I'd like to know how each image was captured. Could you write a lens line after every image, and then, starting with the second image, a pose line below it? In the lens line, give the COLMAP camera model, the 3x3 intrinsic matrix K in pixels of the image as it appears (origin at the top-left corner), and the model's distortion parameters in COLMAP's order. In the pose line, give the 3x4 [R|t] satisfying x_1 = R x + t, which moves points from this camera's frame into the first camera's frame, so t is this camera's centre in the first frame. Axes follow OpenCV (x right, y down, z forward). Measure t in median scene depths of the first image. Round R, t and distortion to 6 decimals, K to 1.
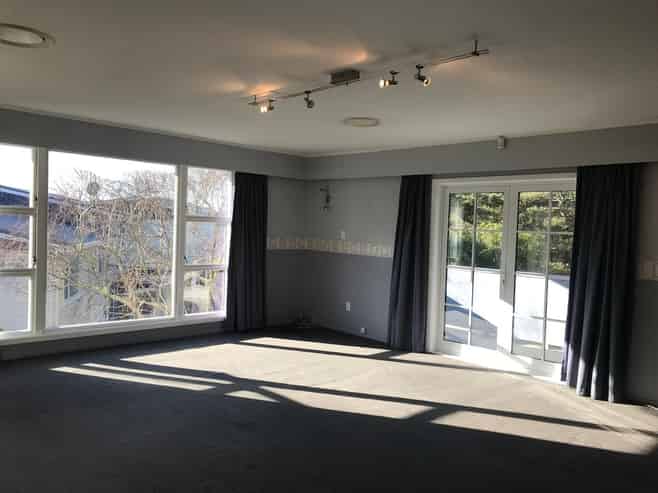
lens RADIAL K [[543.4, 0, 334.0], [0, 543.4, 243.4], [0, 0, 1]] dist [0.071039, -0.103964]
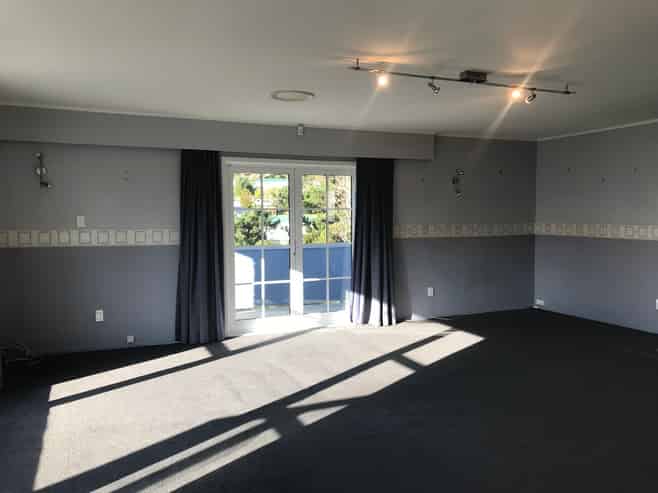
lens RADIAL K [[543.4, 0, 334.0], [0, 543.4, 243.4], [0, 0, 1]] dist [0.071039, -0.103964]
pose [[0.339171, -0.093292, 0.936087, -0.843346], [0.045356, 0.995535, 0.082783, -0.047847], [-0.939631, 0.014379, 0.341888, 0.637557]]
